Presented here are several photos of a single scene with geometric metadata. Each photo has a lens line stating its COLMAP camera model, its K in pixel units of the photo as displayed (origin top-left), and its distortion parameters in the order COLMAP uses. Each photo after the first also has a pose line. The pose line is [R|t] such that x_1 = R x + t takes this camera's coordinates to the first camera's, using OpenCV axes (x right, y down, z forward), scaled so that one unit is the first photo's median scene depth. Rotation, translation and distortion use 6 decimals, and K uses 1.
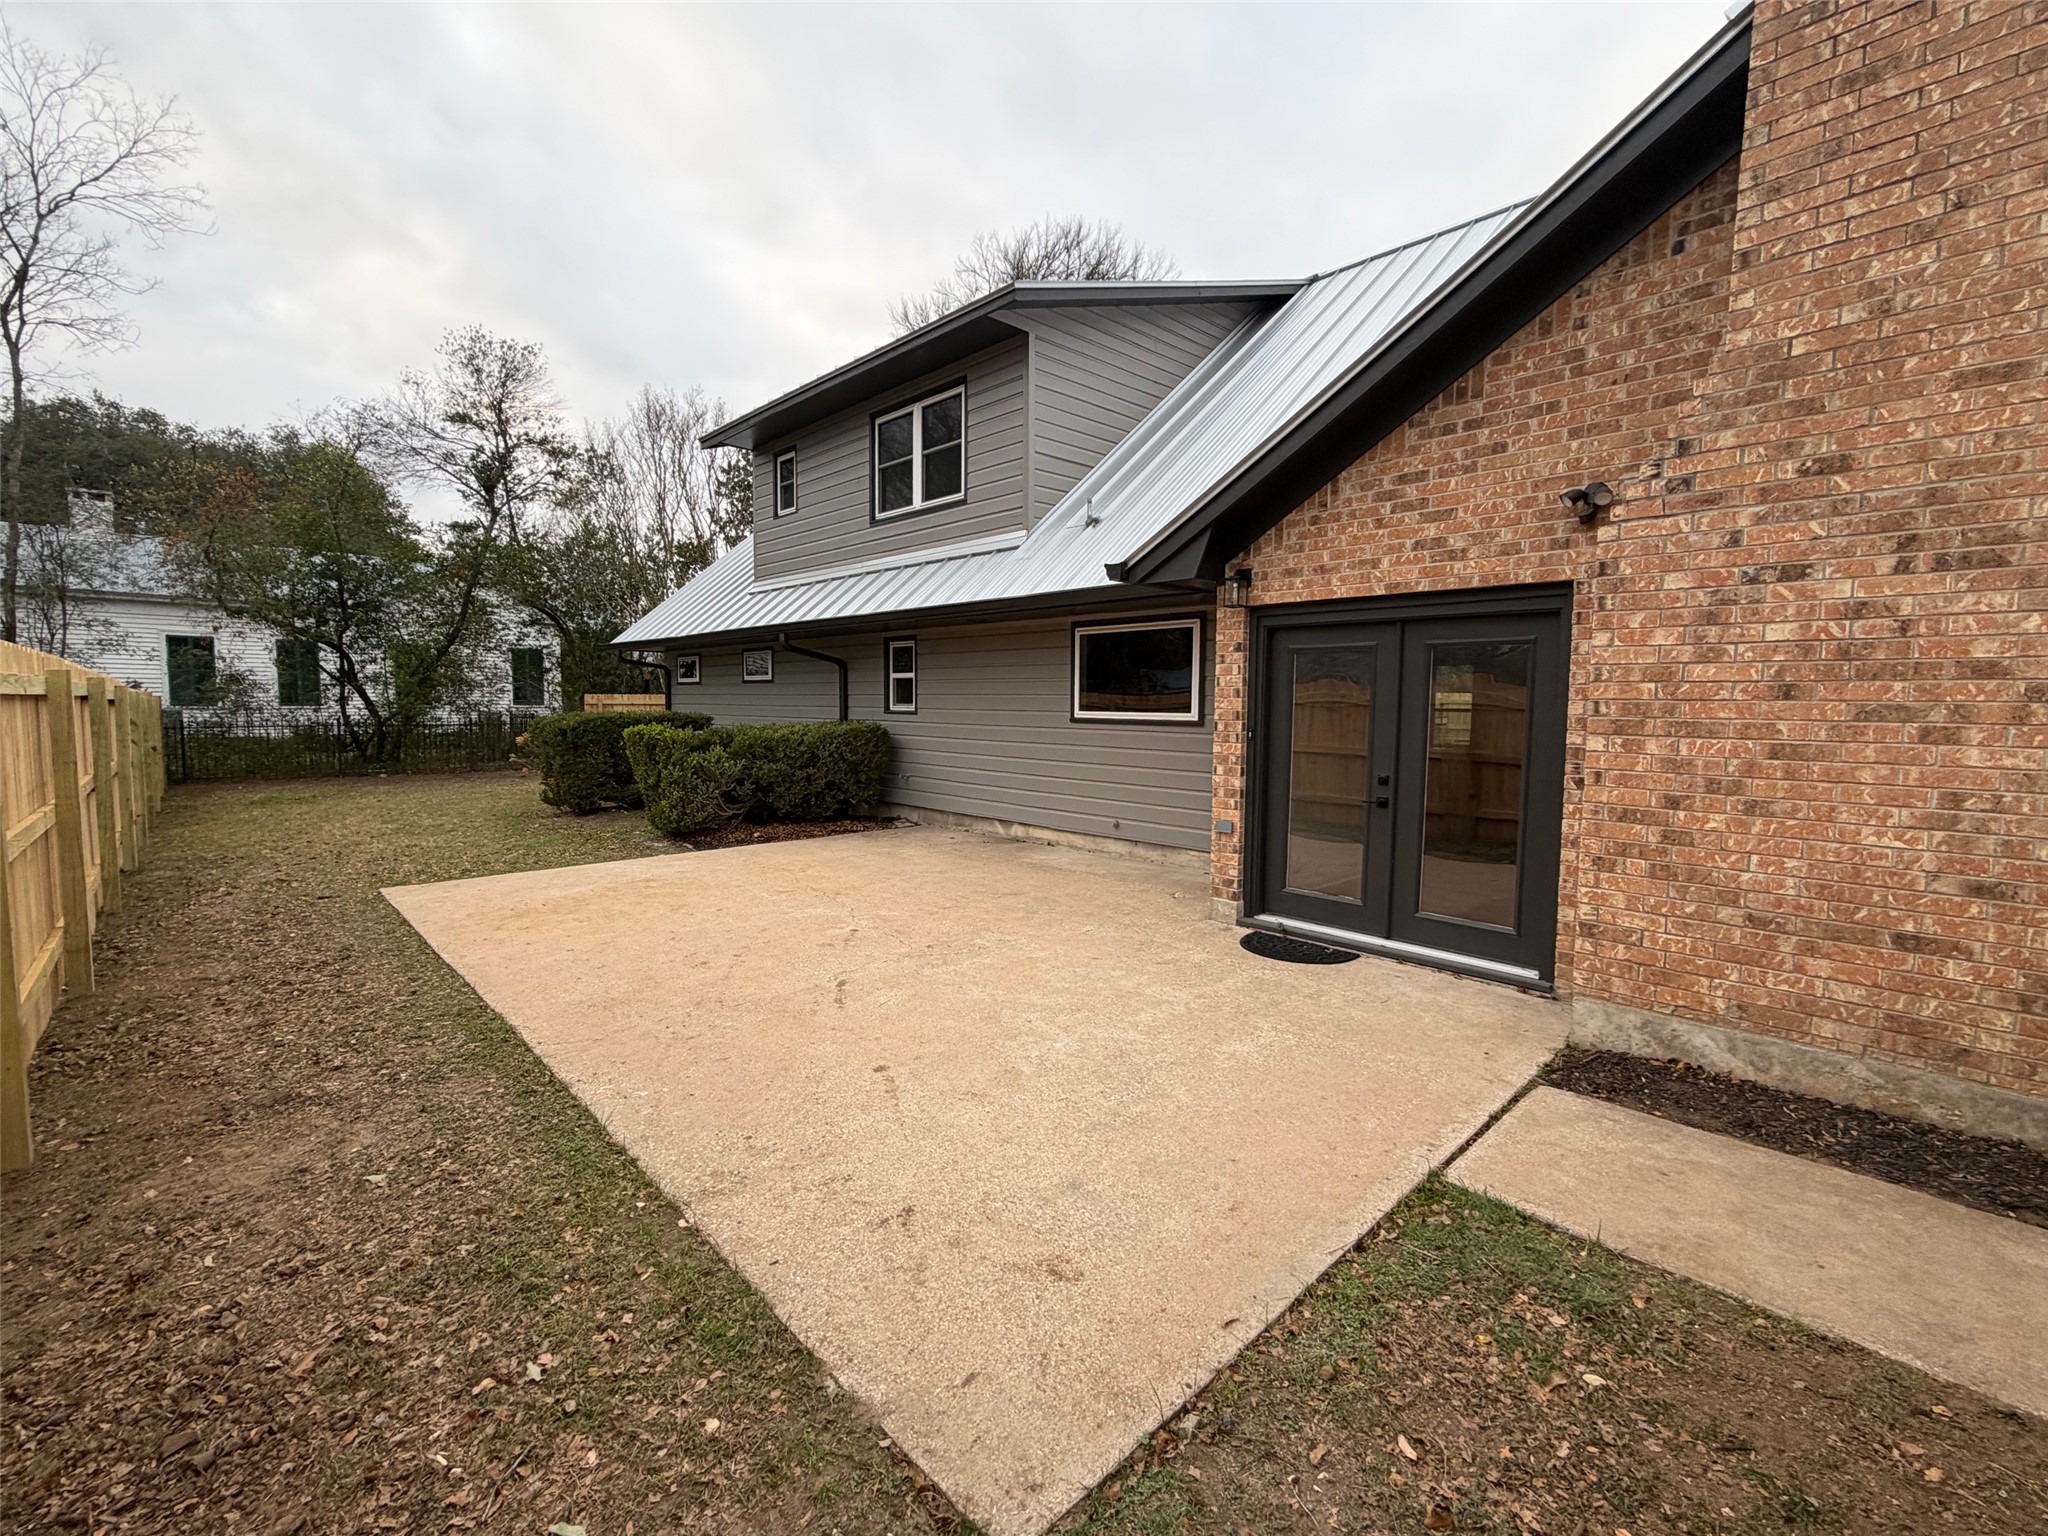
lens RADIAL K [[901.6, 0, 1010.8], [0, 901.6, 767.8], [0, 0, 1]] dist [-0.001335, 0.000628]
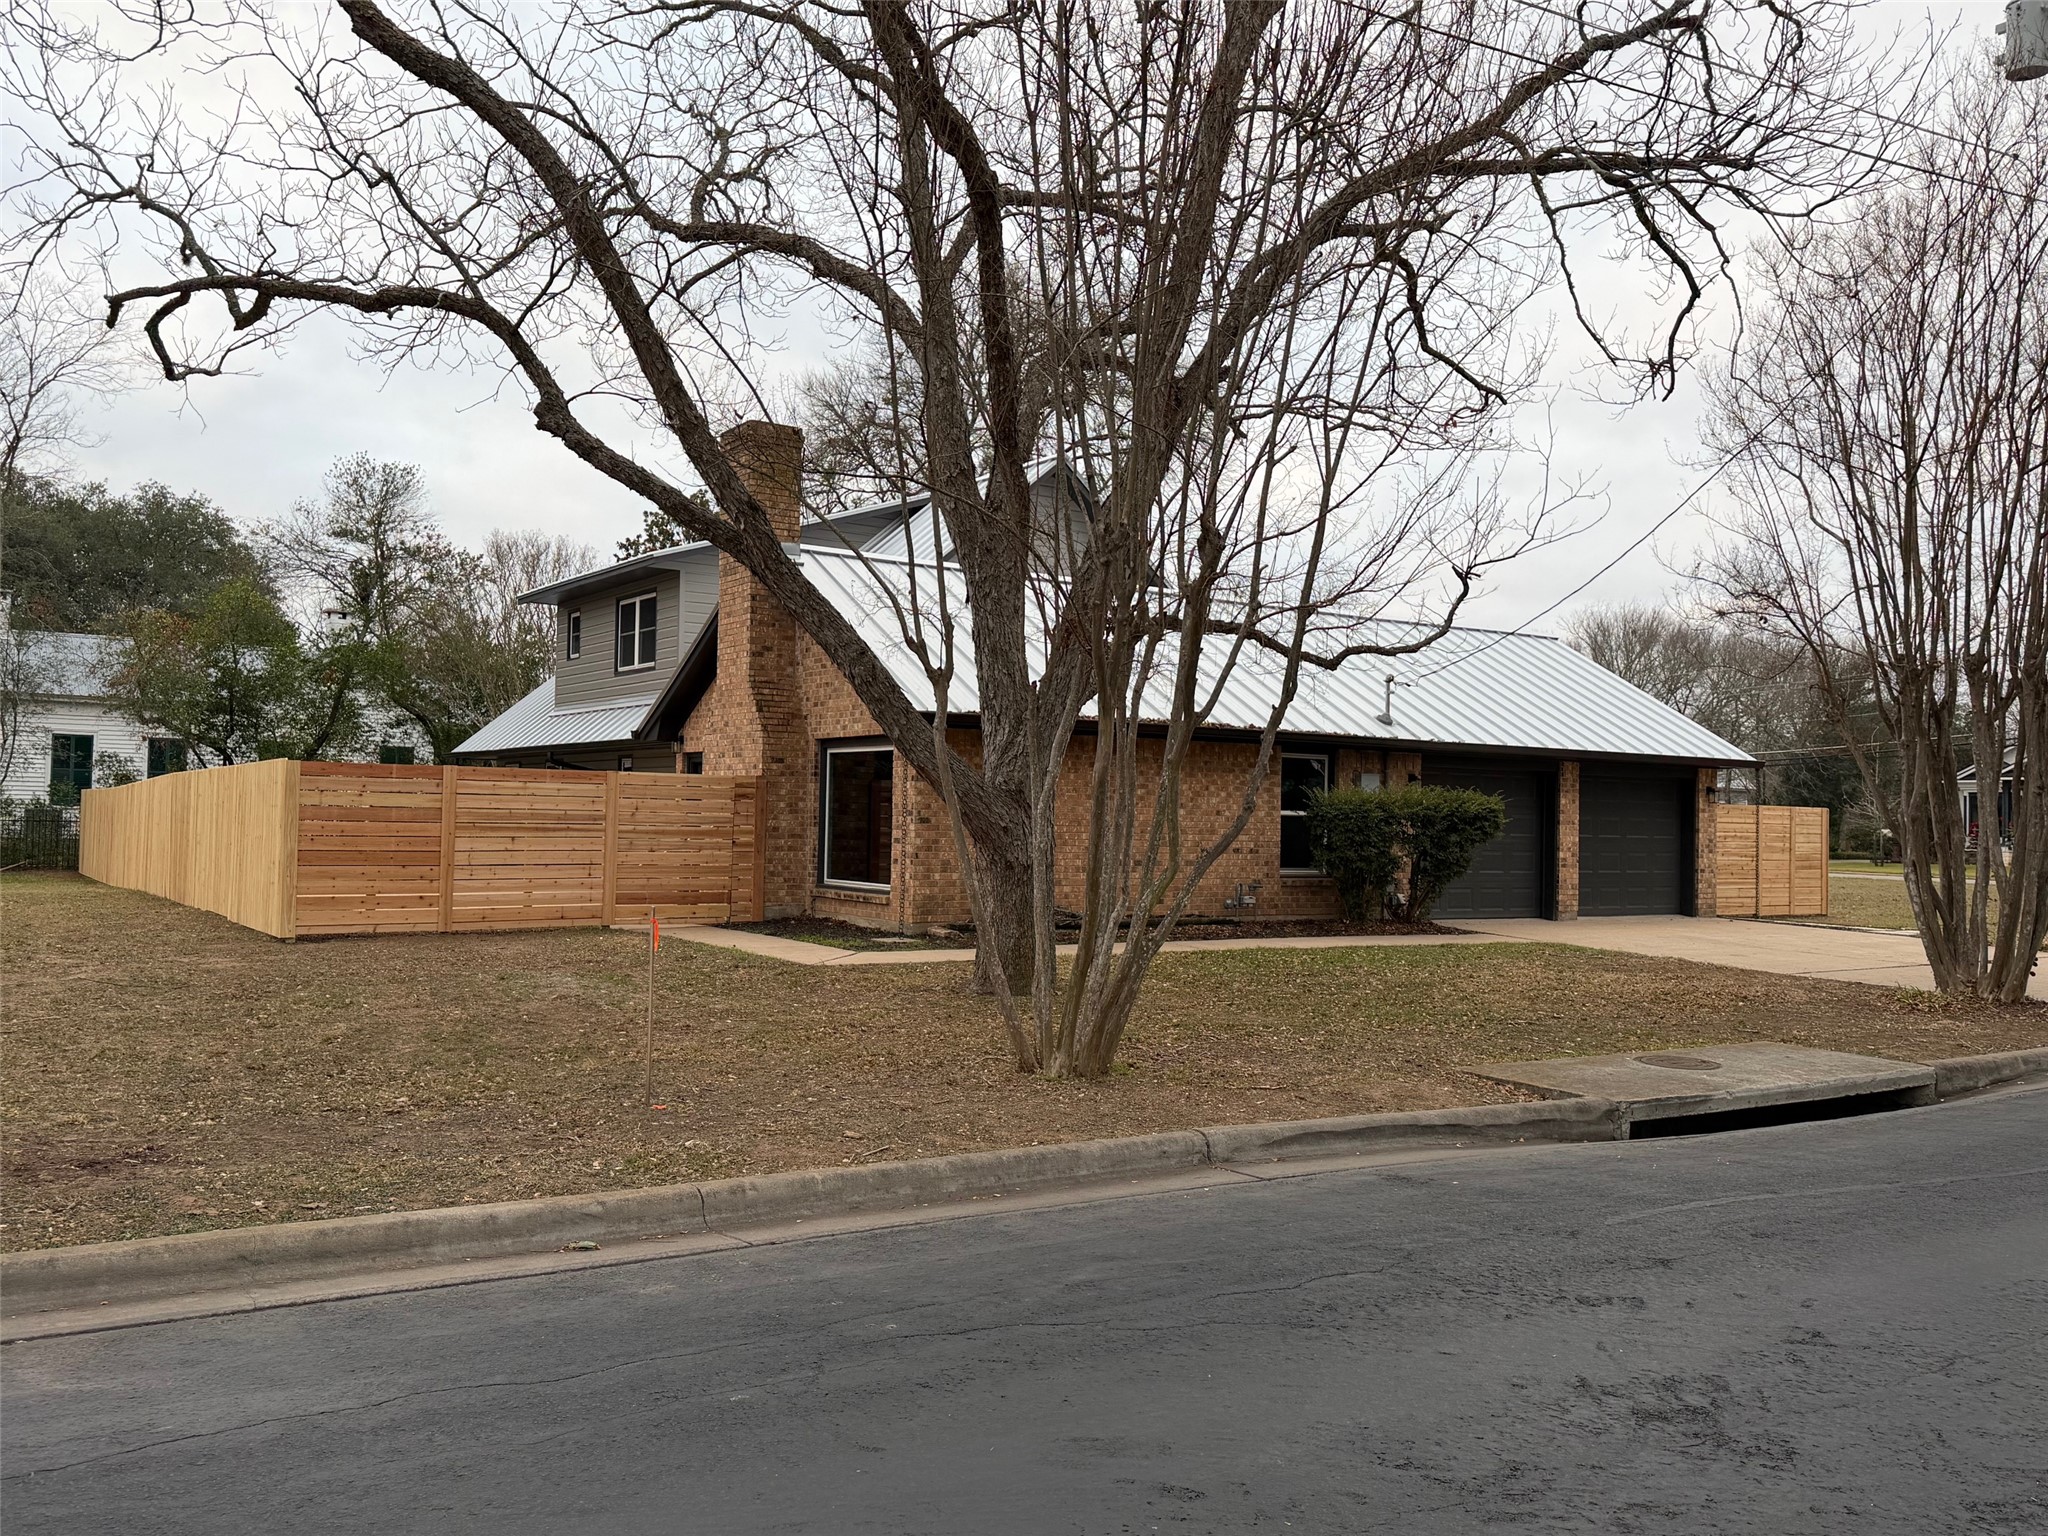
lens RADIAL K [[1720.1, 0, 1028.6], [0, 1720.1, 769.6], [0, 0, 1]] dist [0.010806, -0.017805]
pose [[0.988359, 0.008870, -0.151884, 0.473394], [-0.025076, 0.994144, -0.105117, 0.073793], [0.150062, 0.107702, 0.982793, -0.802701]]
